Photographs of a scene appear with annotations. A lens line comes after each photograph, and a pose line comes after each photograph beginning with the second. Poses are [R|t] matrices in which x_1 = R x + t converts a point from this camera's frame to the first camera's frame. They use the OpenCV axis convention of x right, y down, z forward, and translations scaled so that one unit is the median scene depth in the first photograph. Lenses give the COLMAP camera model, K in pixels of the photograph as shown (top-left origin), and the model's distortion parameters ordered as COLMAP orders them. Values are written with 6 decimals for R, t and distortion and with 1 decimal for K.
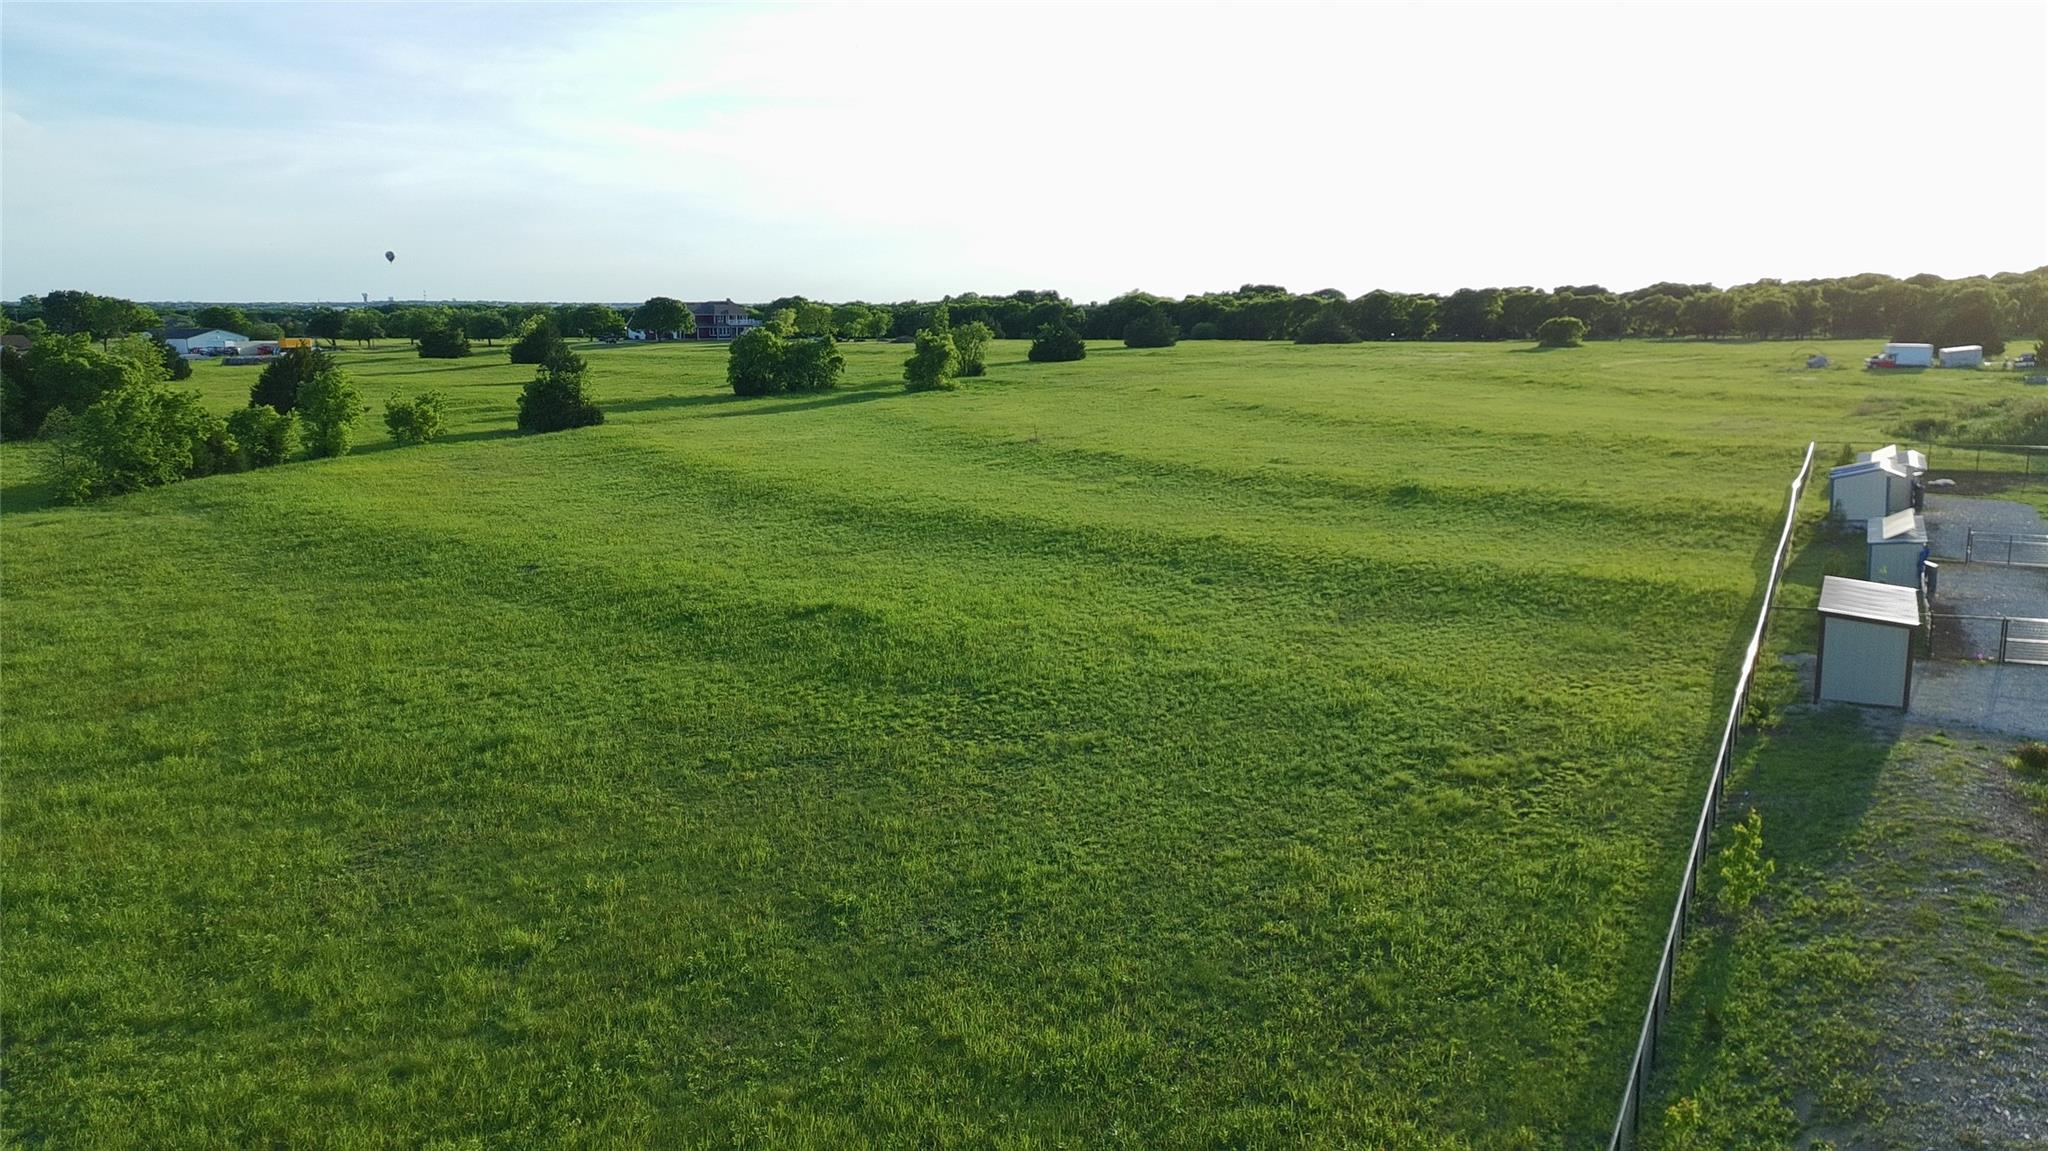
lens RADIAL K [[1574.7, 0, 1024.2], [0, 1574.7, 573.2], [0, 0, 1]] dist [0.048921, -0.016666]
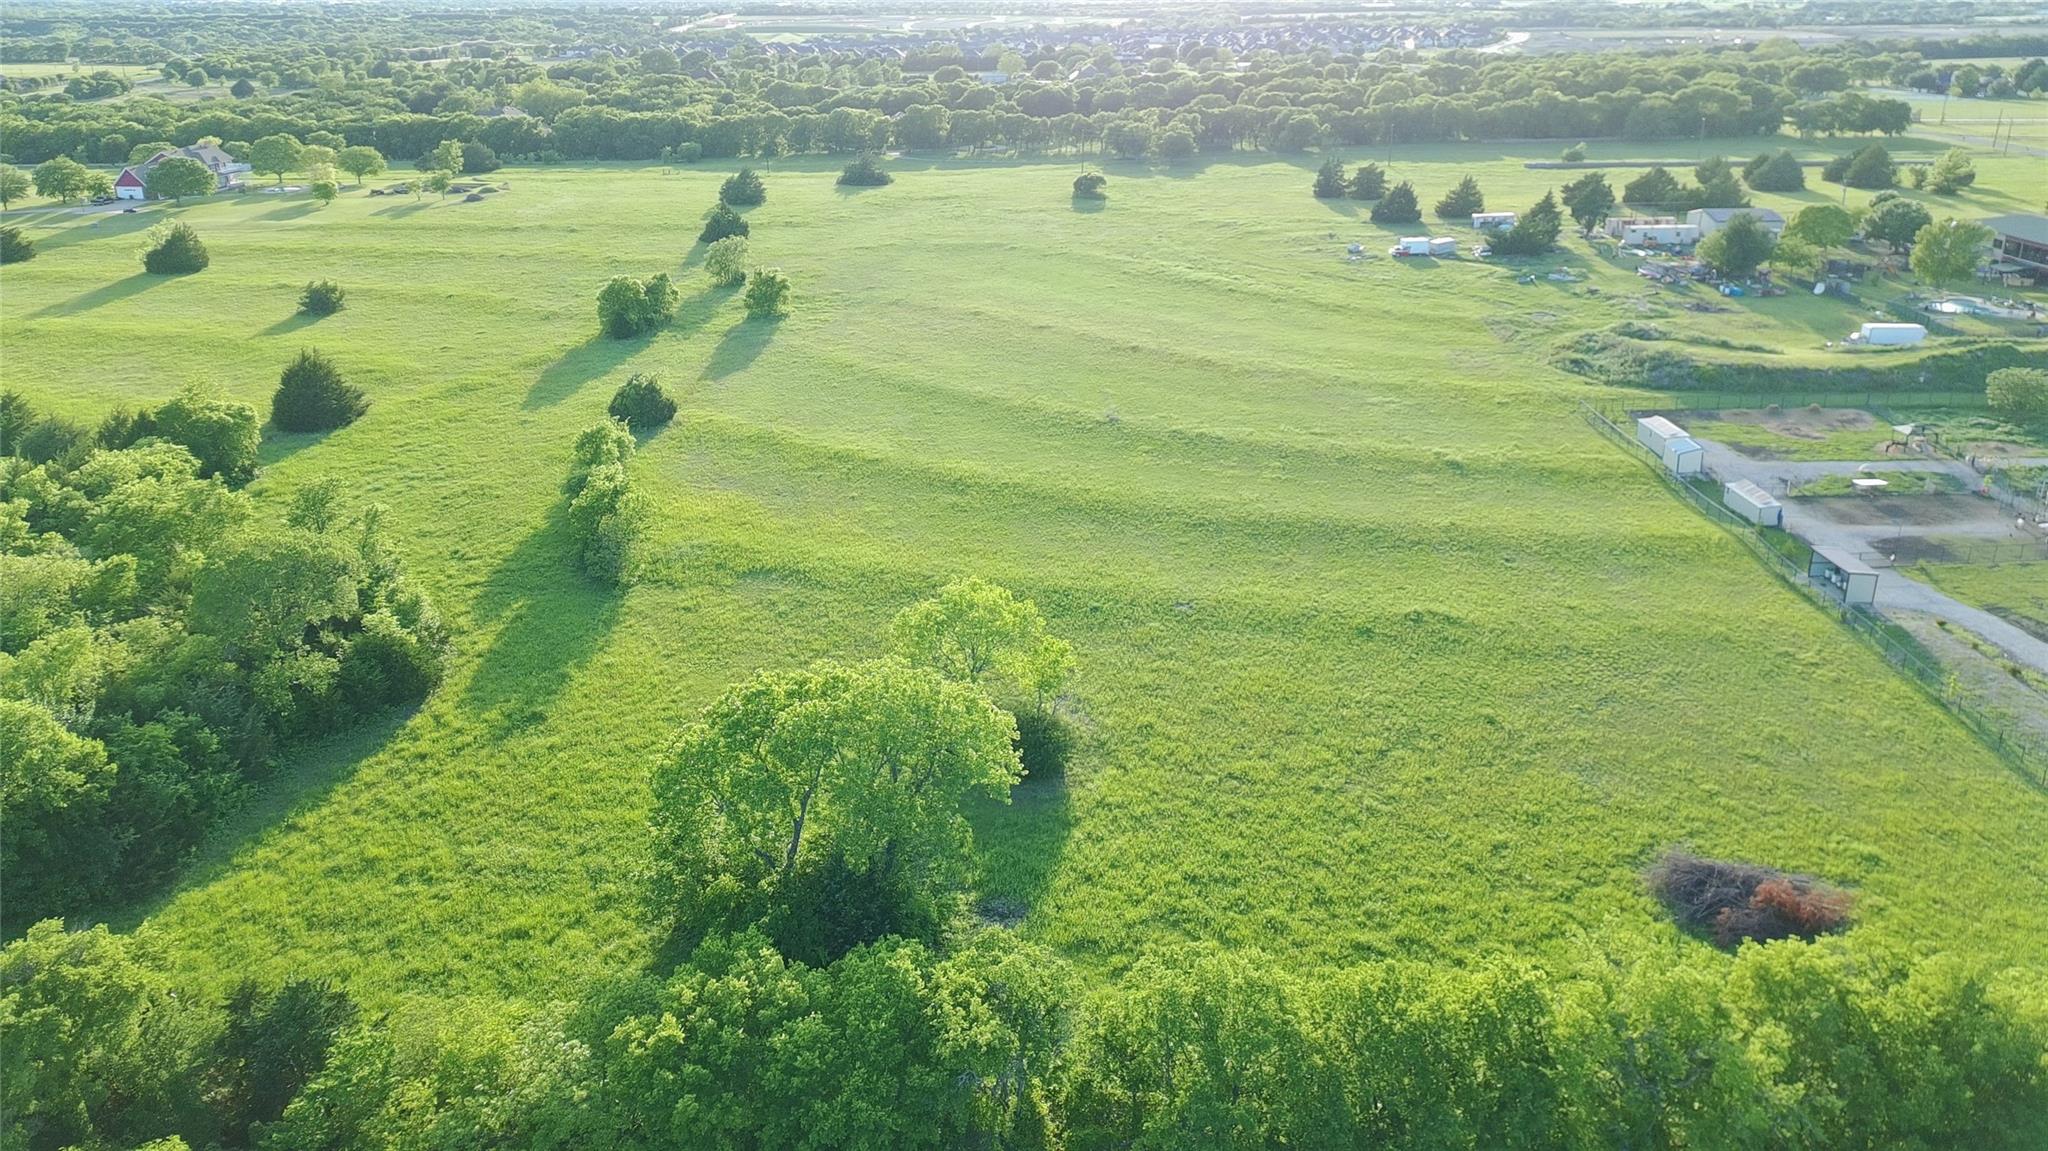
lens RADIAL K [[1574.7, 0, 1030.0], [0, 1574.7, 592.5], [0, 0, 1]] dist [0.048921, -0.016666]
pose [[0.872496, -0.173534, 0.456768, -1.891932], [0.081472, 0.973390, 0.214184, -0.612267], [-0.481781, -0.149661, 0.863417, -0.660313]]
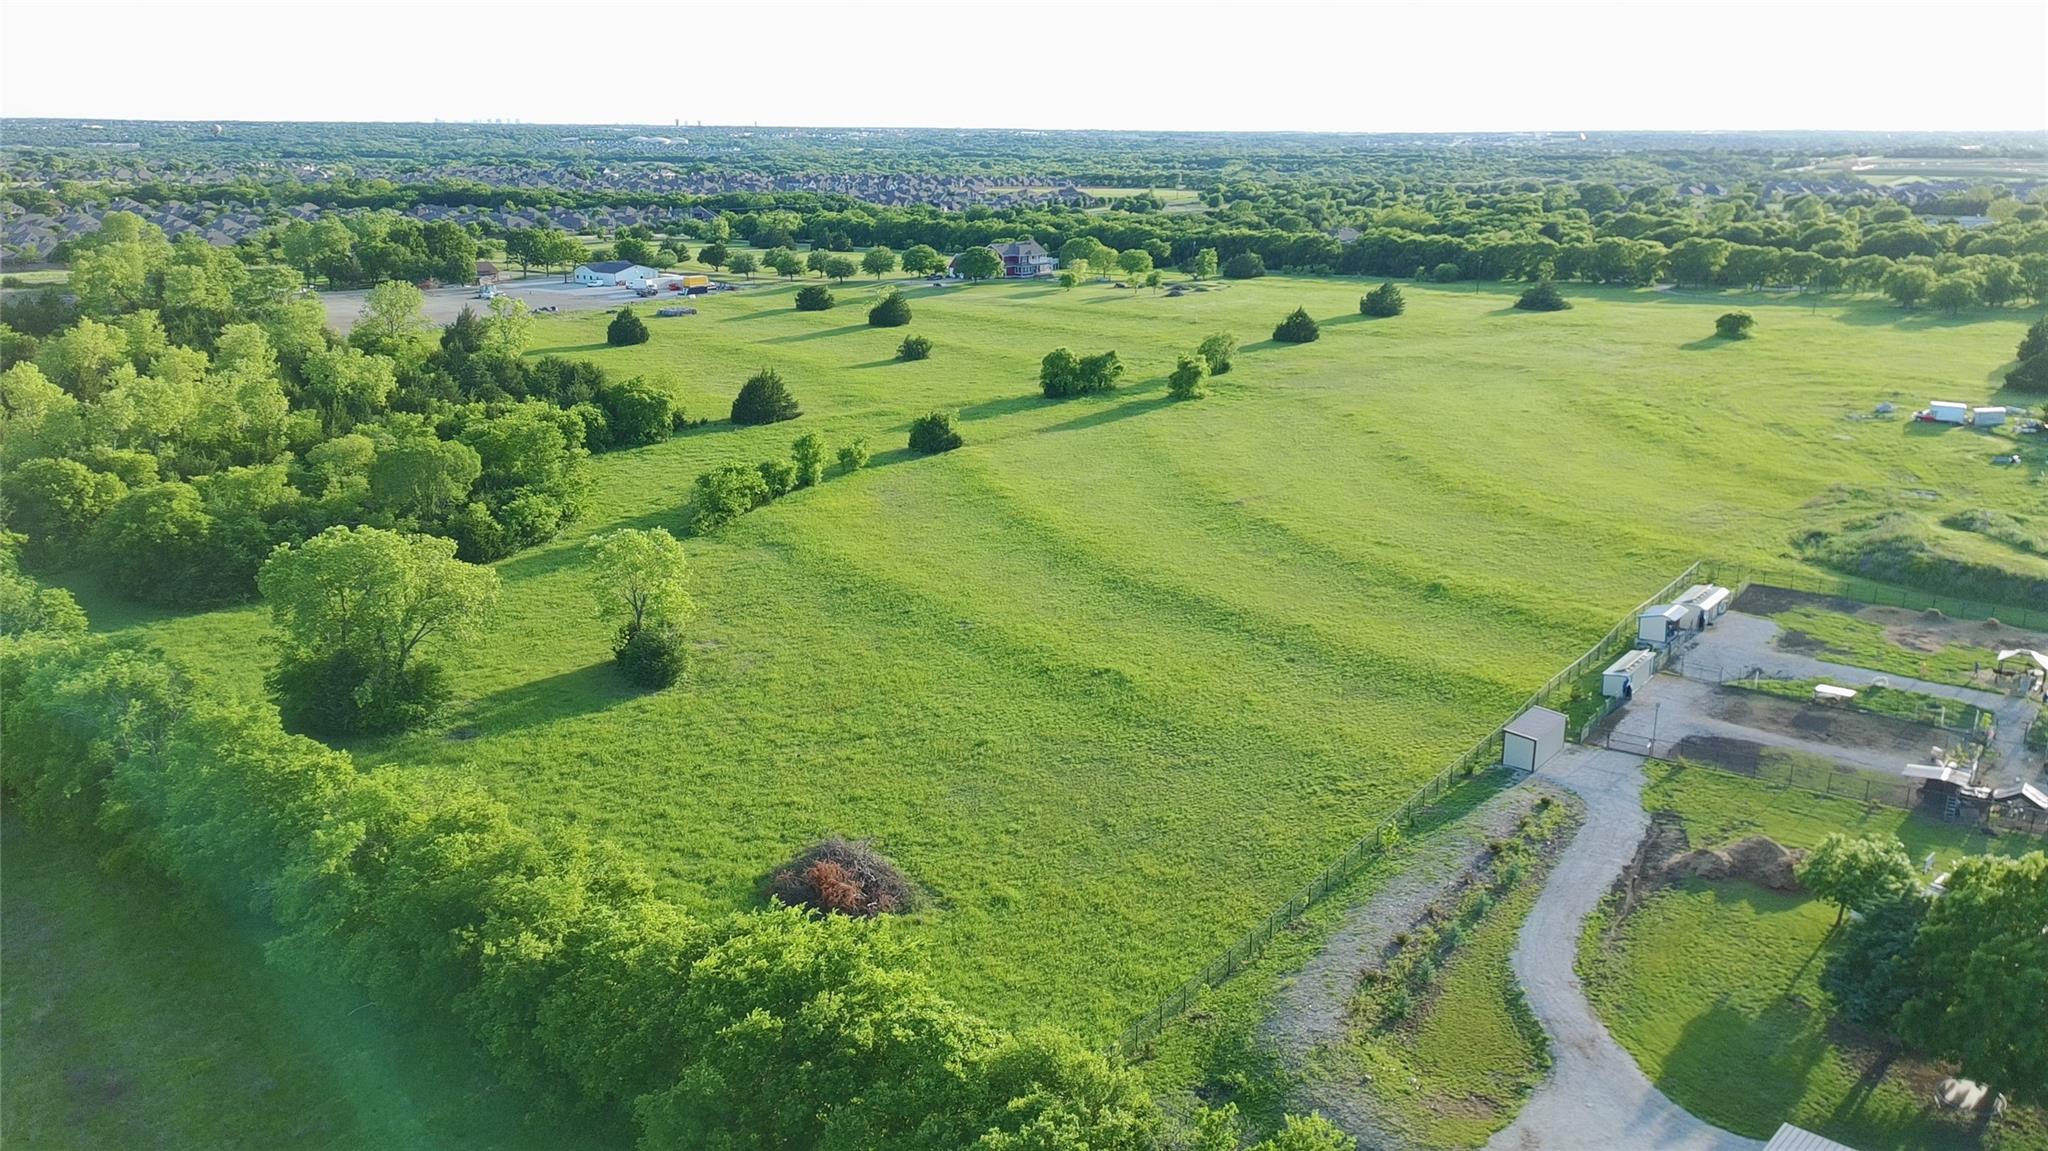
lens RADIAL K [[1574.7, 0, 1032.4], [0, 1574.7, 561.9], [0, 0, 1]] dist [0.048921, -0.016666]
pose [[0.985227, 0.054698, -0.162280, 0.149655], [-0.038113, 0.993887, 0.103612, -0.442727], [0.166956, -0.095896, 0.981290, -1.454548]]
